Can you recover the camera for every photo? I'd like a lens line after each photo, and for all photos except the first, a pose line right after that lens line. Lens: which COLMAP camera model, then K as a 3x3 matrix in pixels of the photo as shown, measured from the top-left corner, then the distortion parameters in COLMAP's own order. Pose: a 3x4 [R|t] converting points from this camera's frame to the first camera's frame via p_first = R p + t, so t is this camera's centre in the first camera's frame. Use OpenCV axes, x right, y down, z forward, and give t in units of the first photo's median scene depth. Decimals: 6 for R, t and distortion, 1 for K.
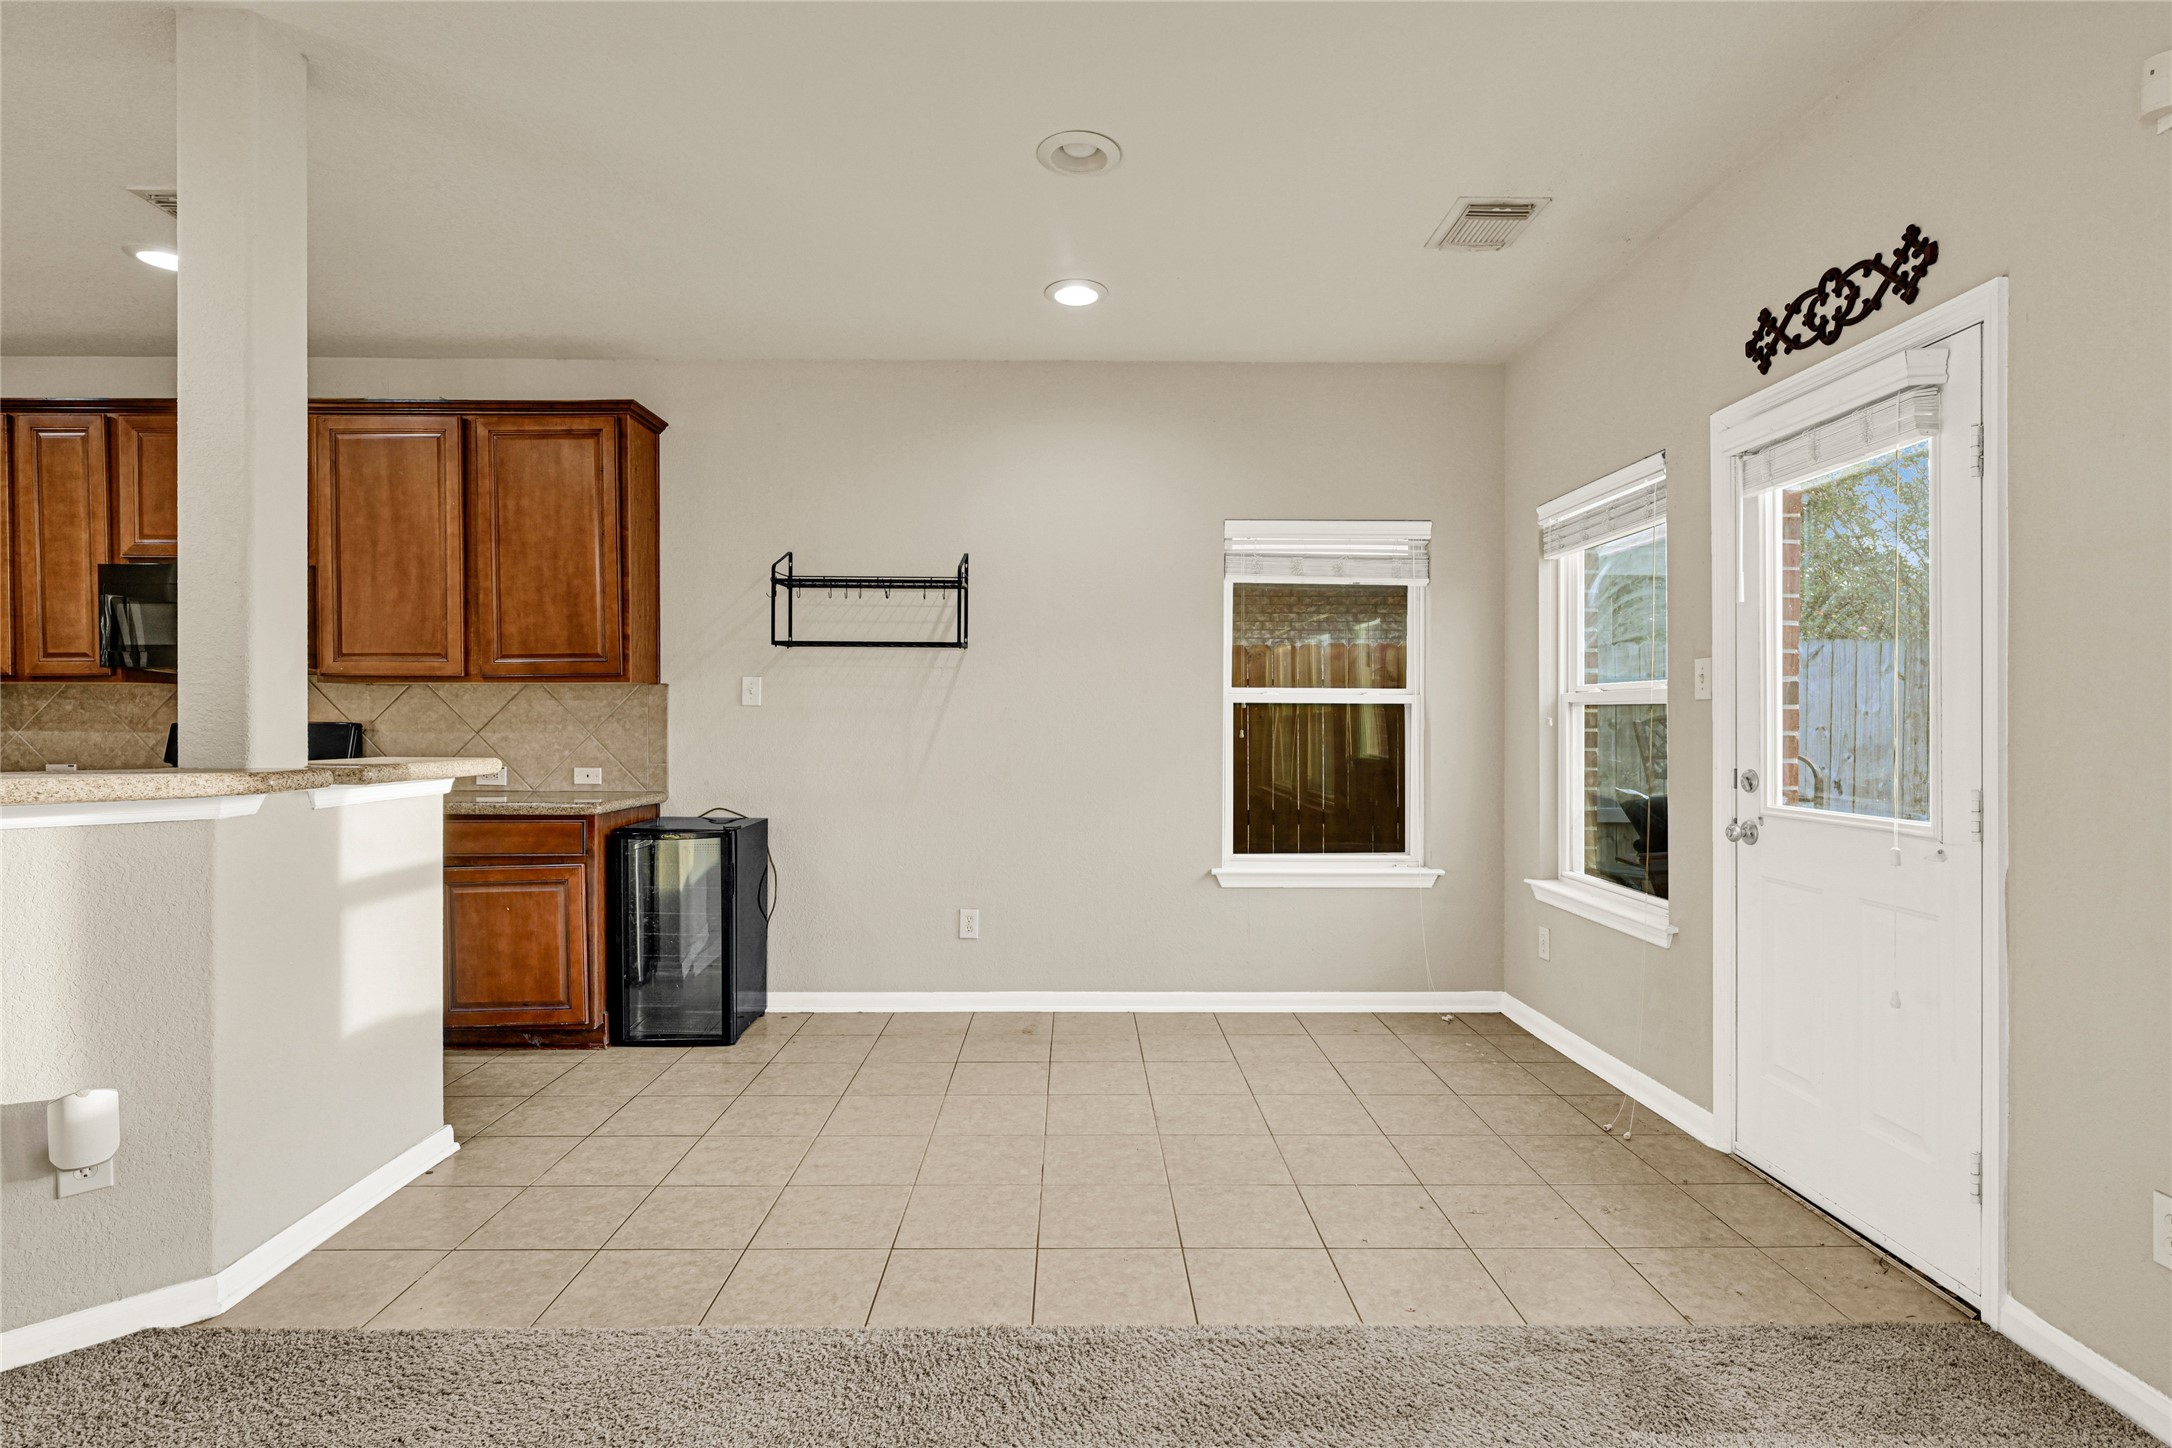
lens RADIAL K [[1063.9, 0, 1086.1], [0, 1063.9, 725.9], [0, 0, 1]] dist [0.002663, -0.000278]
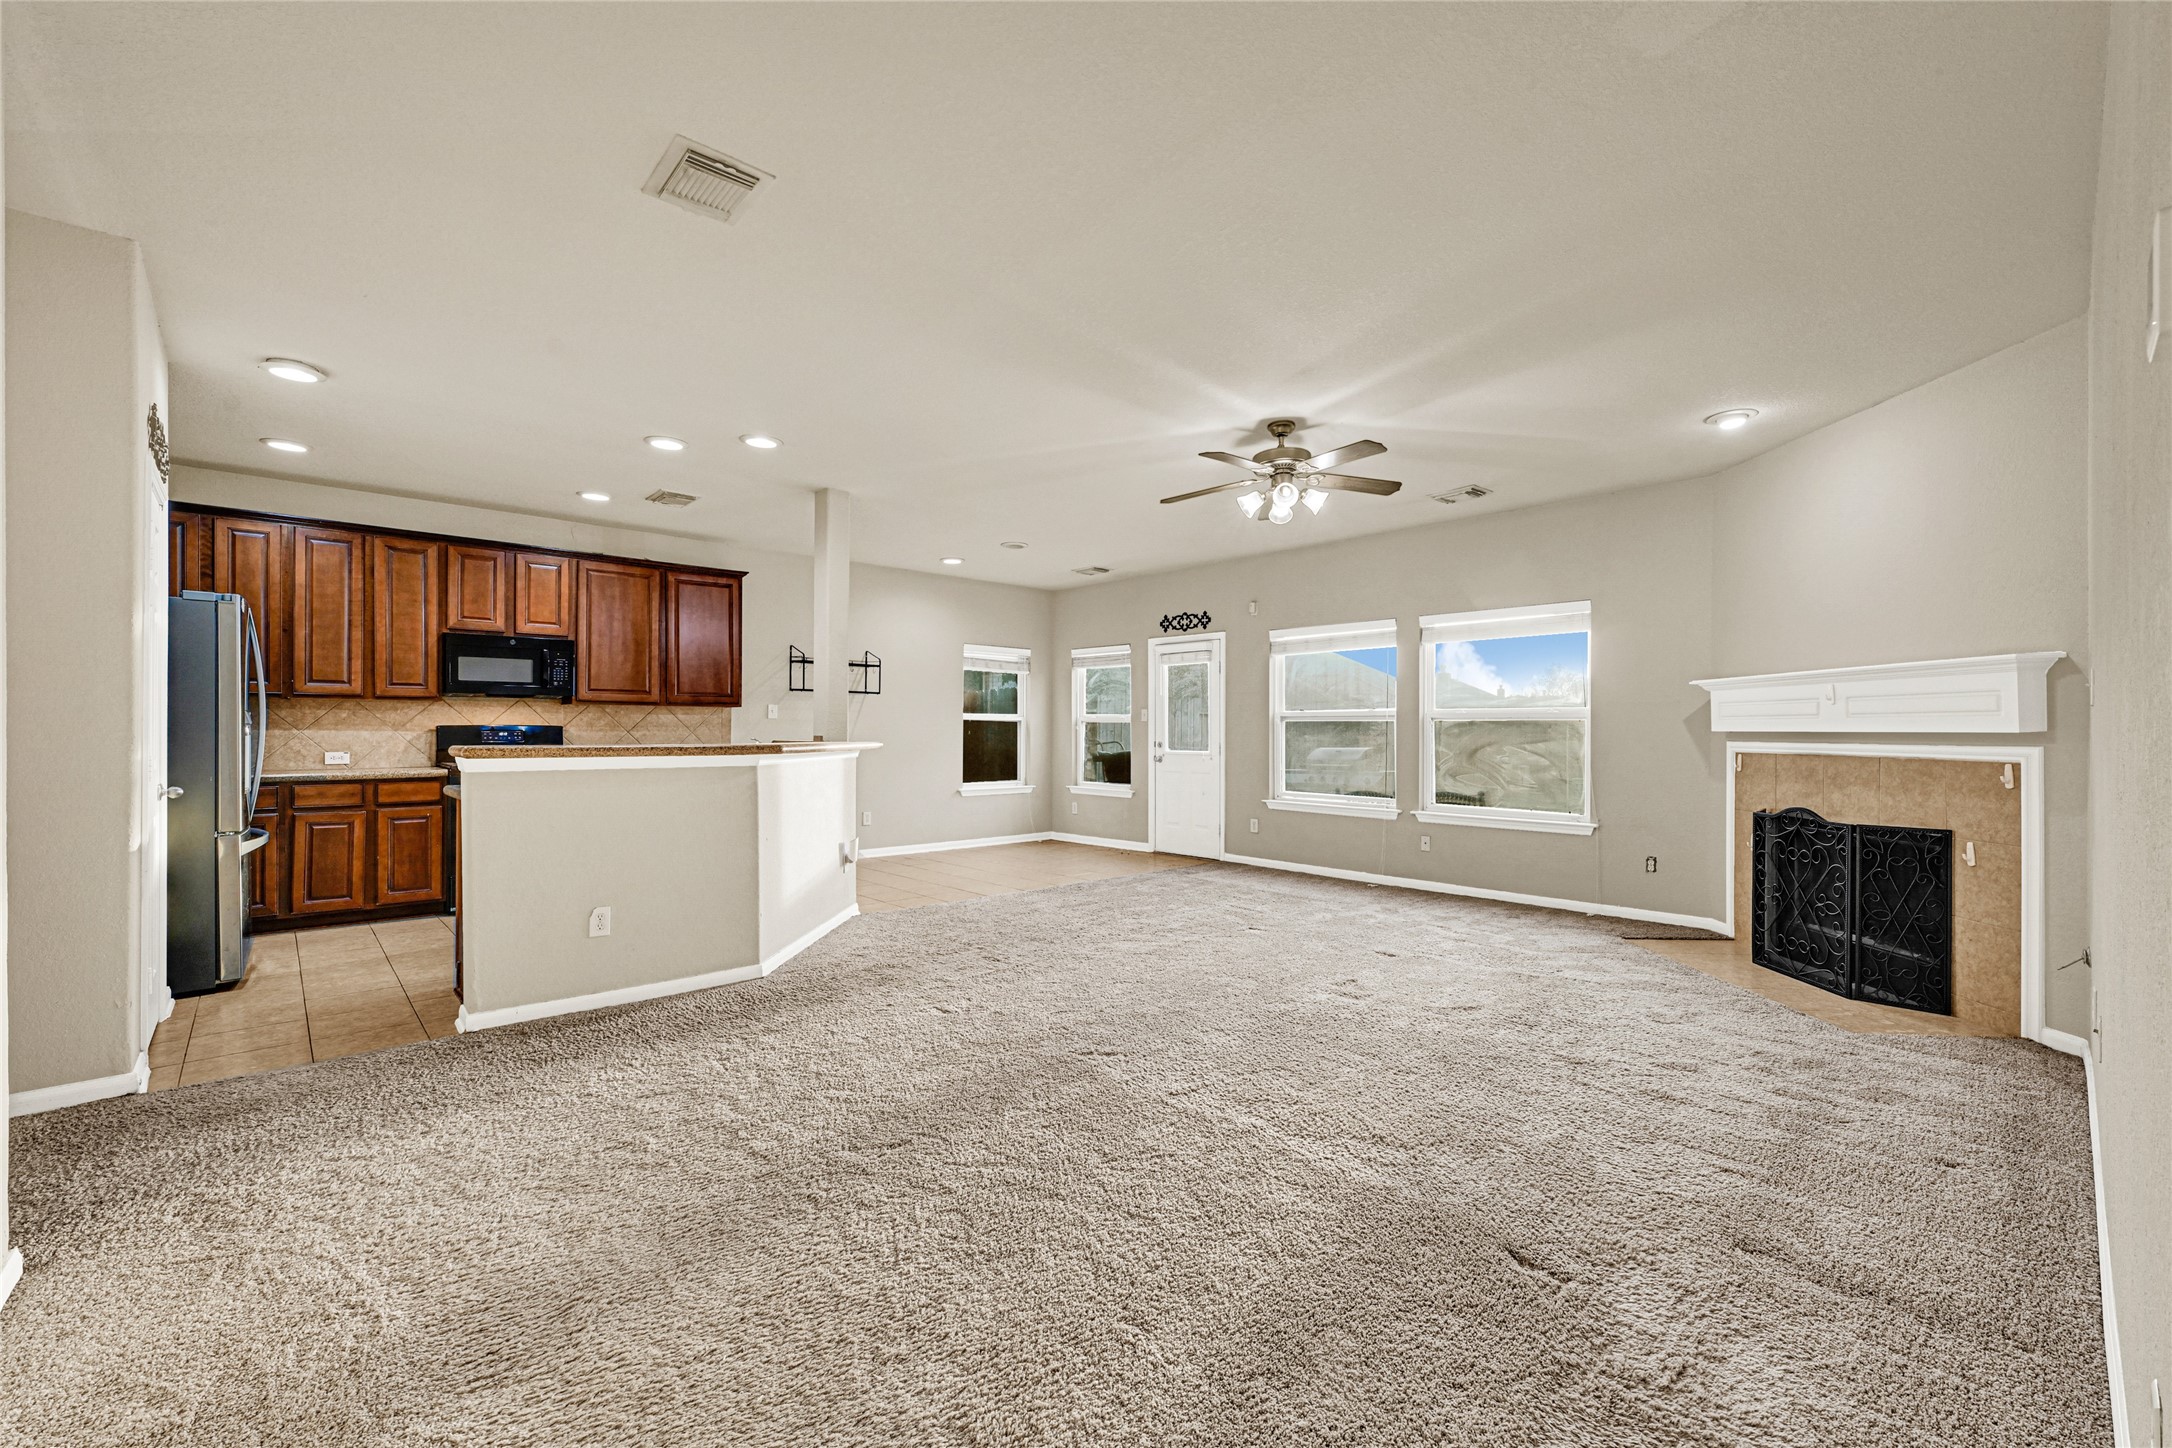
lens RADIAL K [[891.5, 0, 1084.5], [0, 891.5, 728.1], [0, 0, 1]] dist [-0.000415, -0.000011]
pose [[0.741924, 0.004551, 0.670469, -1.104755], [0.000484, 0.999973, -0.007323, 0.012606], [-0.670484, 0.005757, 0.741902, -0.737897]]
